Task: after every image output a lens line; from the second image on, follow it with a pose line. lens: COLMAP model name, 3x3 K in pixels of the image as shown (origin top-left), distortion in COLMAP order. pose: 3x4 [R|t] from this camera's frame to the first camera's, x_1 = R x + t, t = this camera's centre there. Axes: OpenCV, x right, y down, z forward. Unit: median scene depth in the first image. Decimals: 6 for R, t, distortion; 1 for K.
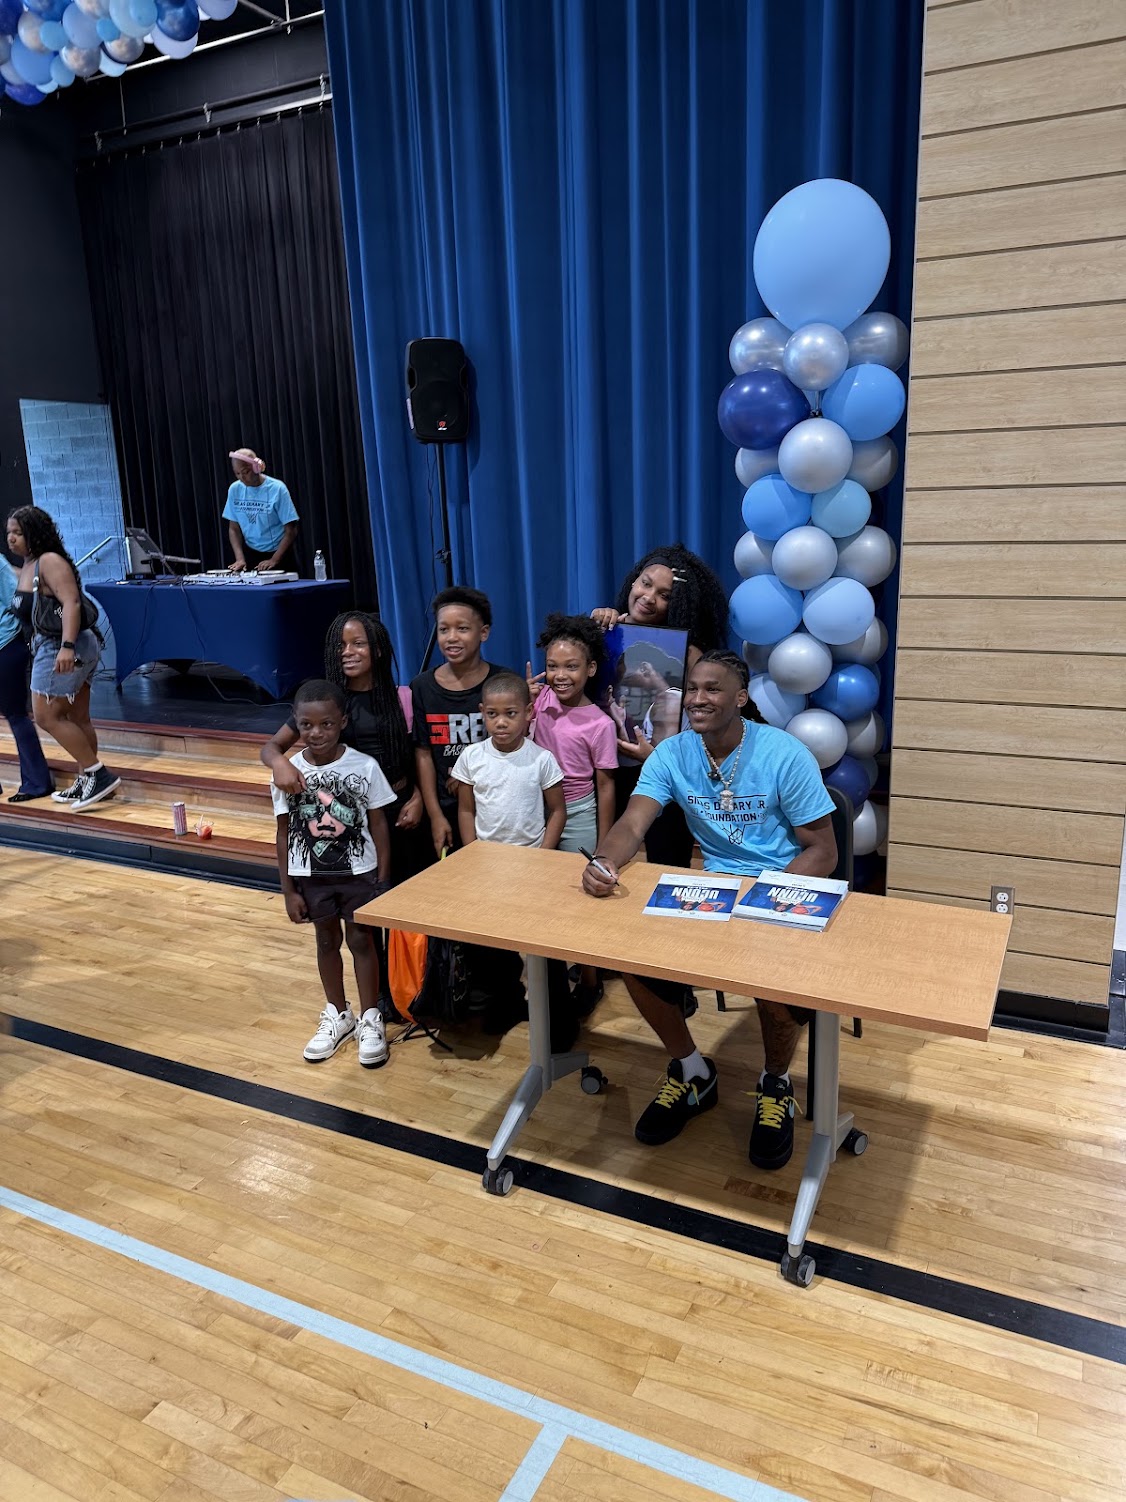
lens RADIAL K [[1054.7, 0, 558.1], [0, 1054.7, 752.2], [0, 0, 1]] dist [0.024891, -0.034875]
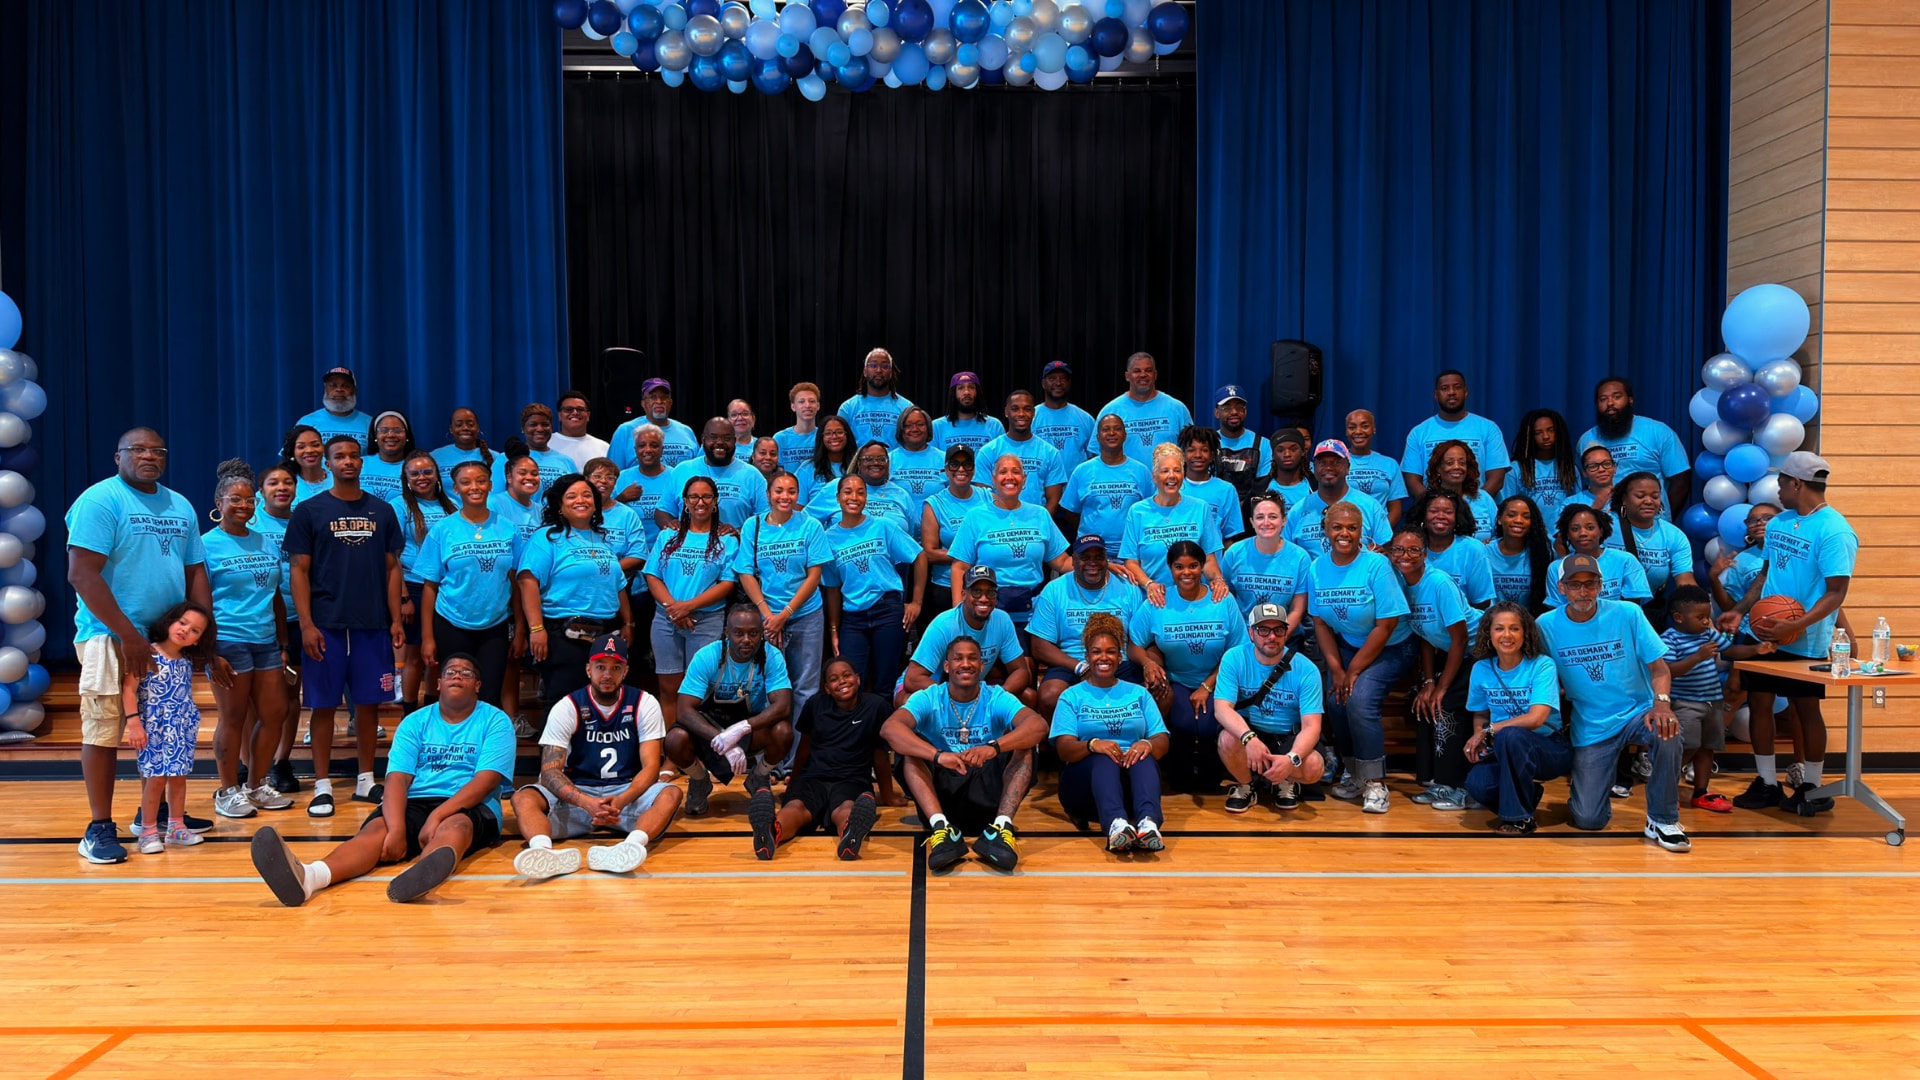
lens RADIAL K [[1338.4, 0, 956.0], [0, 1338.4, 542.8], [0, 0, 1]] dist [0.044868, -0.053802]
pose [[0.885198, 0.014206, 0.464997, -2.064420], [0.085606, 0.977491, -0.192827, 0.209873], [-0.457270, 0.210497, 0.864057, -0.251517]]
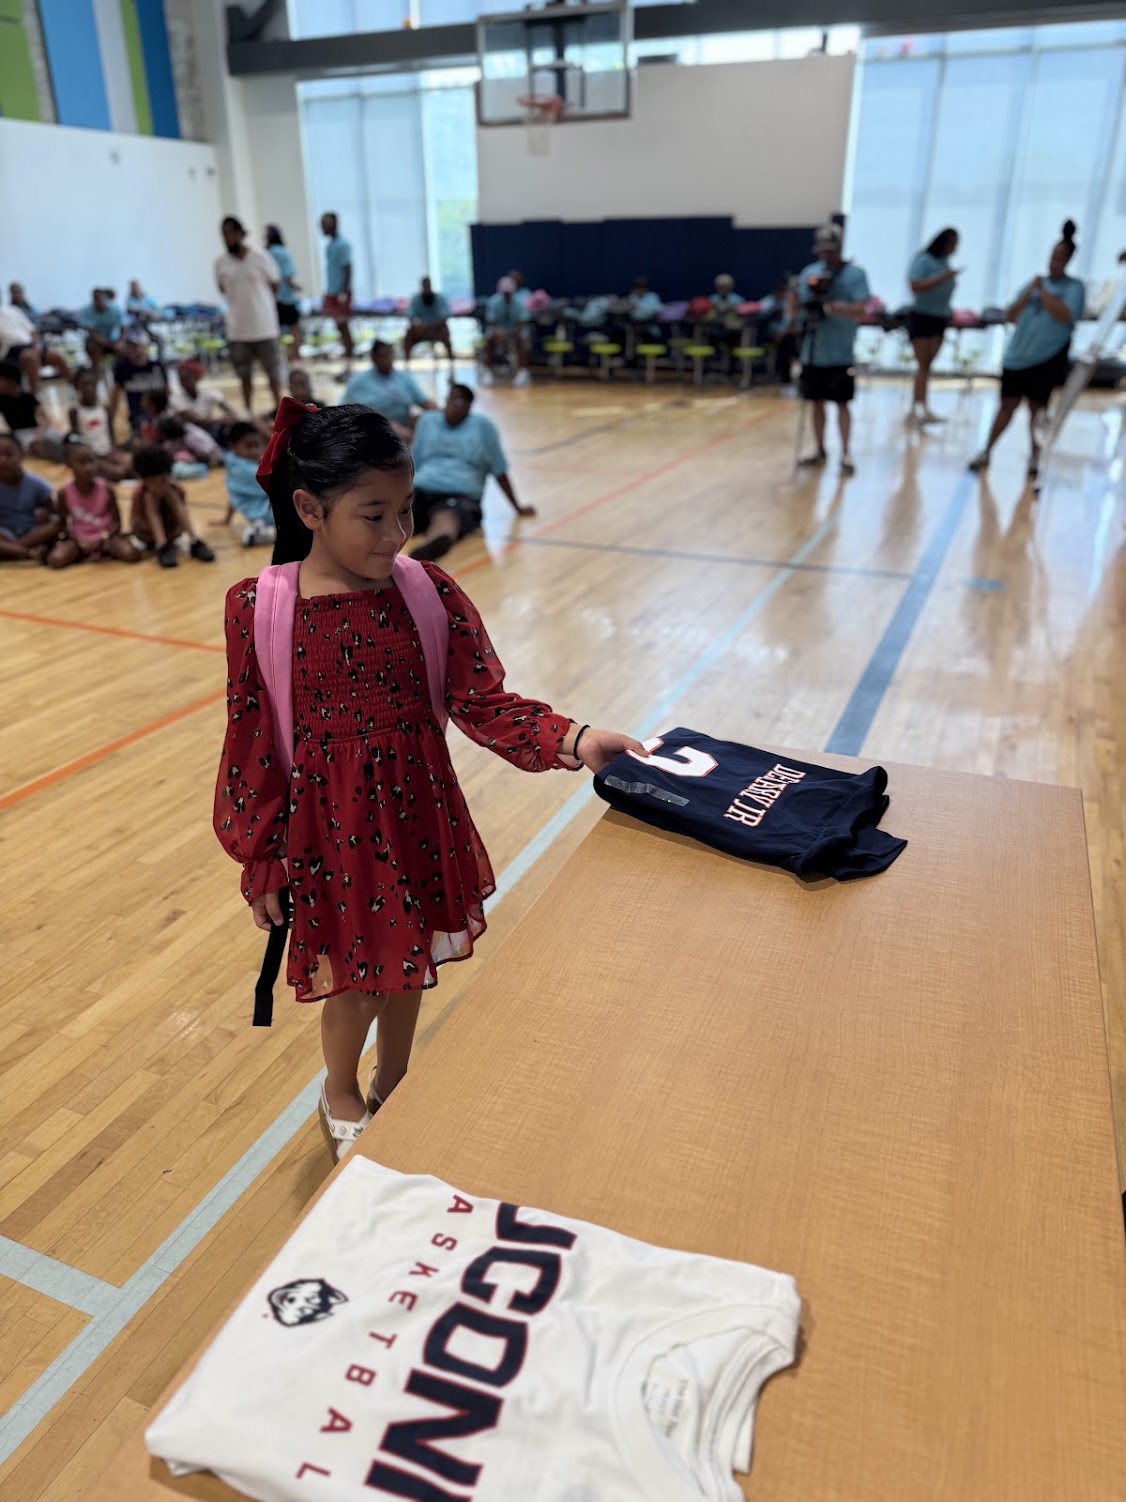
lens RADIAL K [[1054.7, 0, 569.0], [0, 1054.7, 755.8], [0, 0, 1]] dist [0.024891, -0.034875]
pose [[0.071899, 0.448121, -0.891077, 0.352589], [-0.235516, 0.875754, 0.421411, -0.076303], [0.969207, 0.179564, 0.168506, 0.744644]]
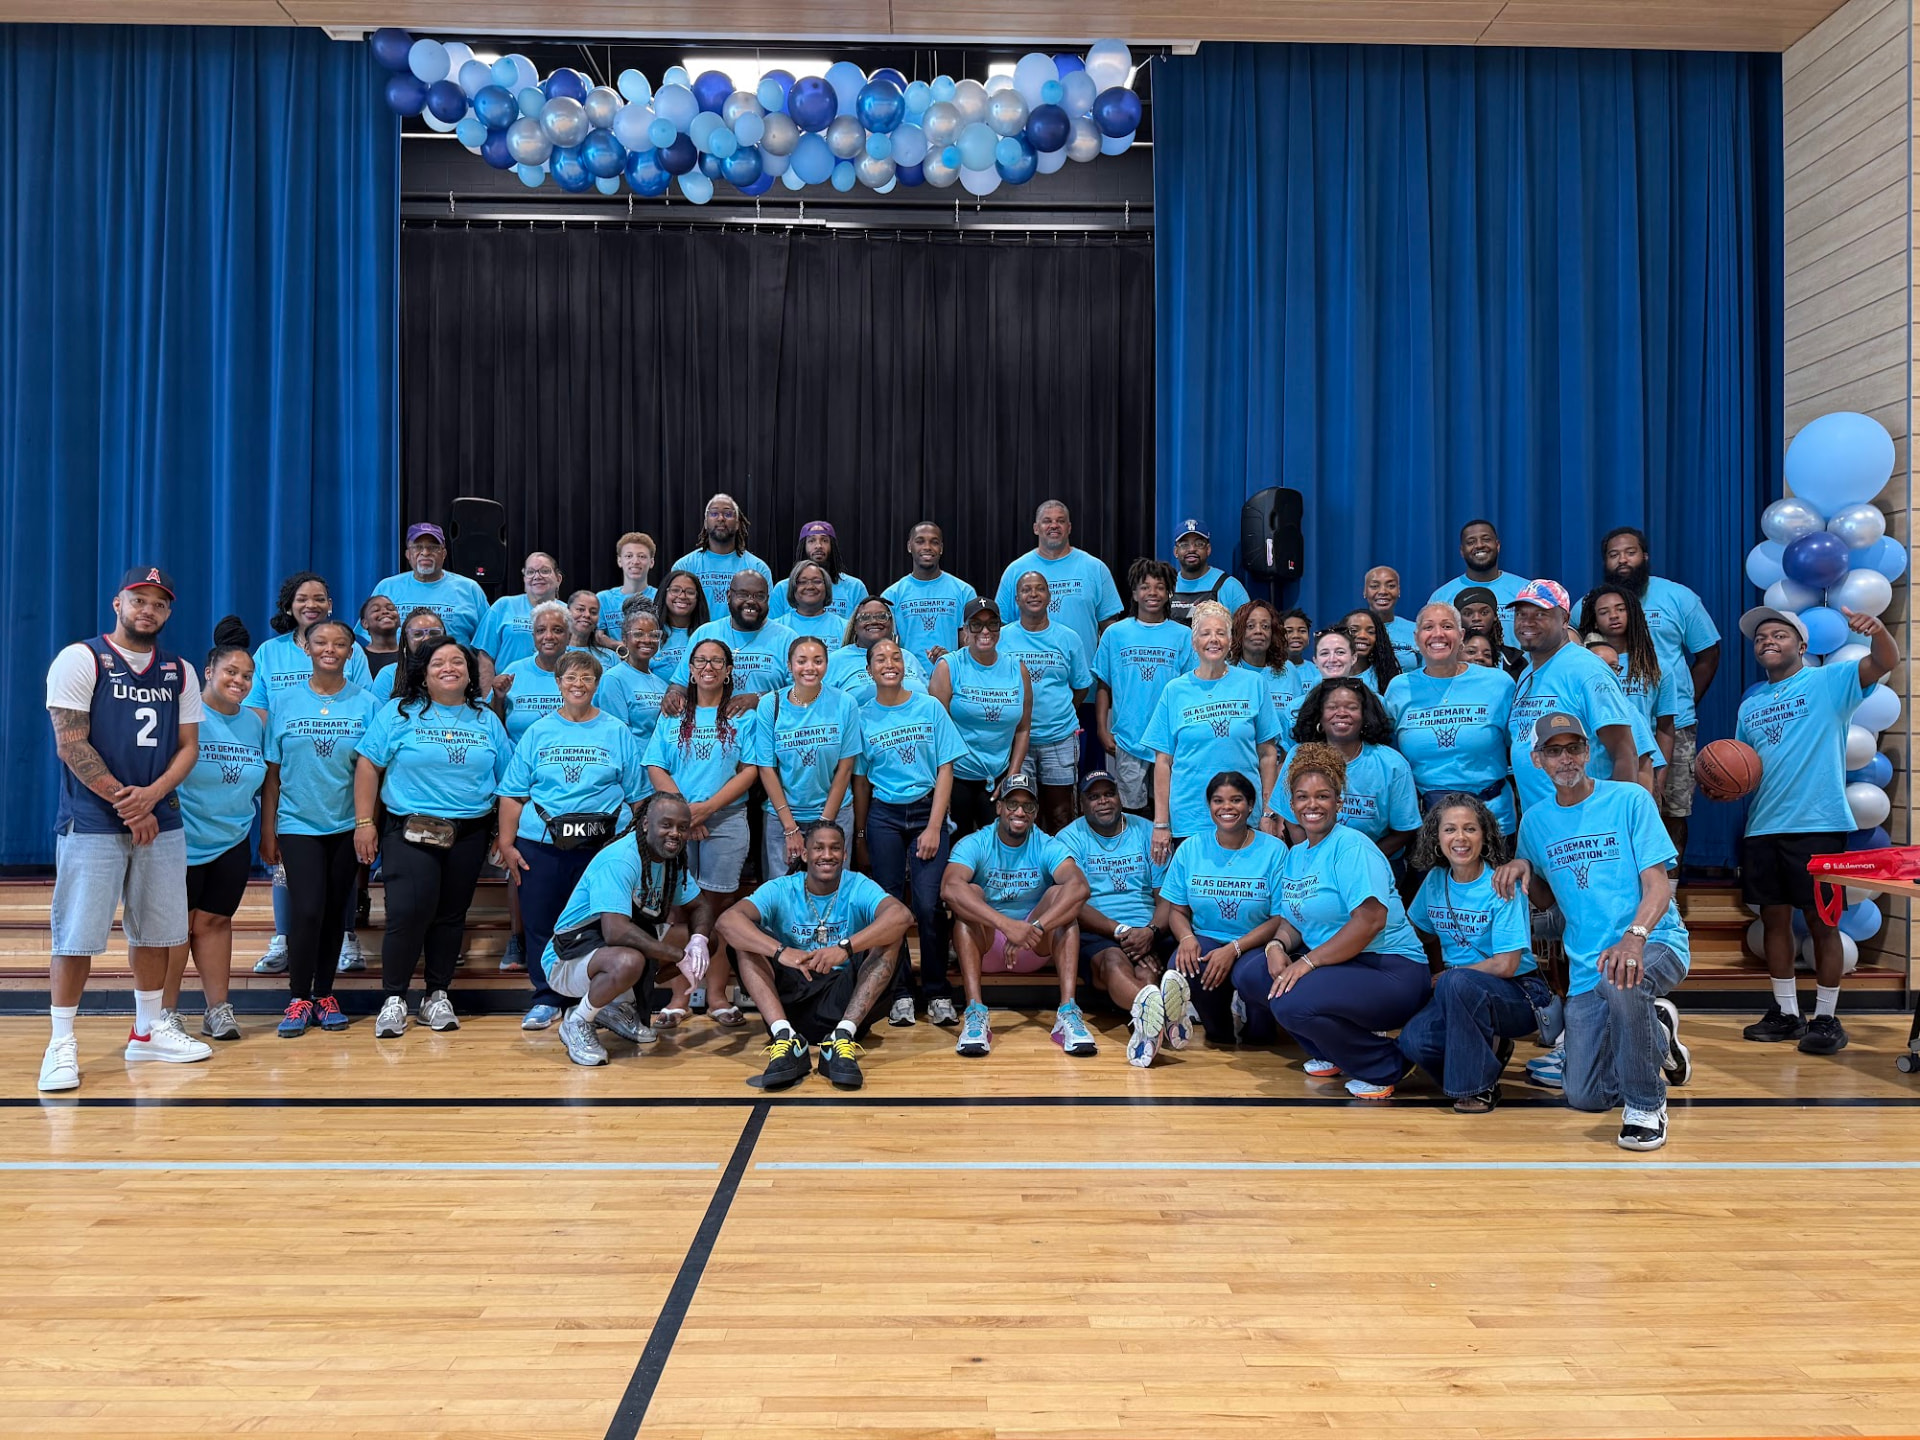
lens RADIAL K [[1348.3, 0, 965.3], [0, 1348.3, 710.9], [0, 0, 1]] dist [0.024891, -0.034875]
pose [[0.881062, 0.035401, 0.471674, -1.727960], [0.083296, 0.969999, -0.228396, 0.185357], [-0.465608, 0.240519, 0.851680, 0.074181]]
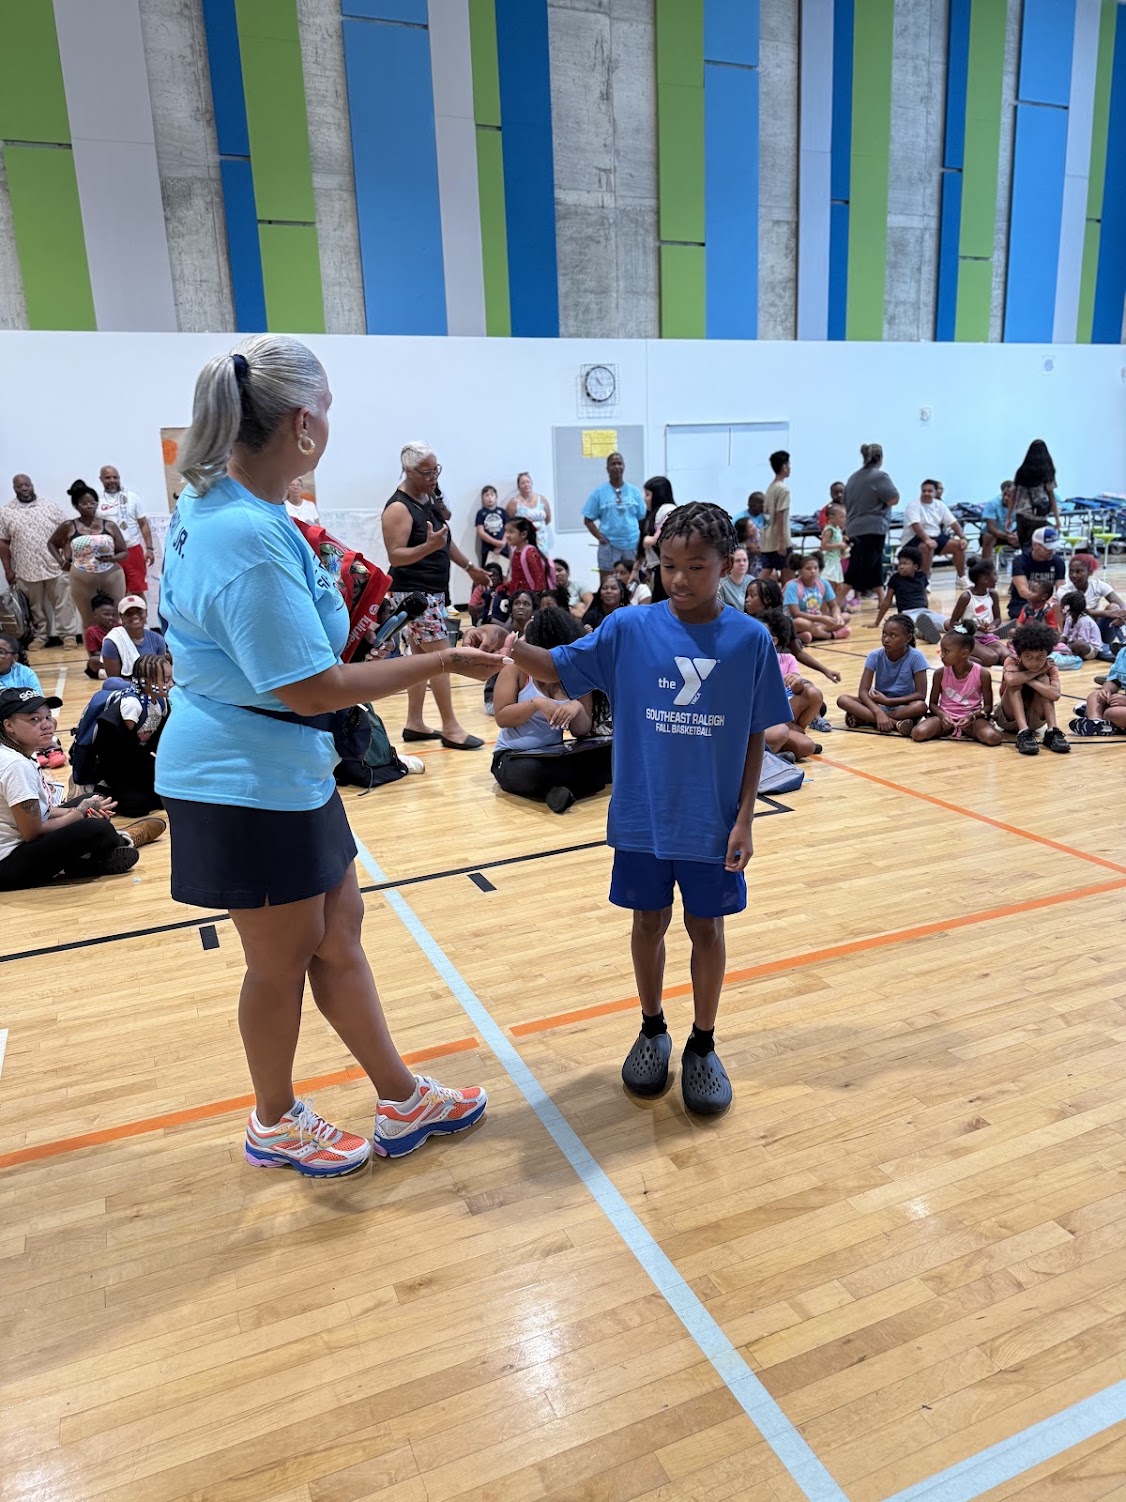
lens RADIAL K [[1054.7, 0, 561.9], [0, 1054.7, 755.0], [0, 0, 1]] dist [0.024891, -0.034875]
pose [[-0.635699, 0.248170, -0.730957, 0.348638], [-0.125746, 0.900974, 0.415251, -0.077353], [0.761626, 0.355890, -0.541542, 0.701374]]
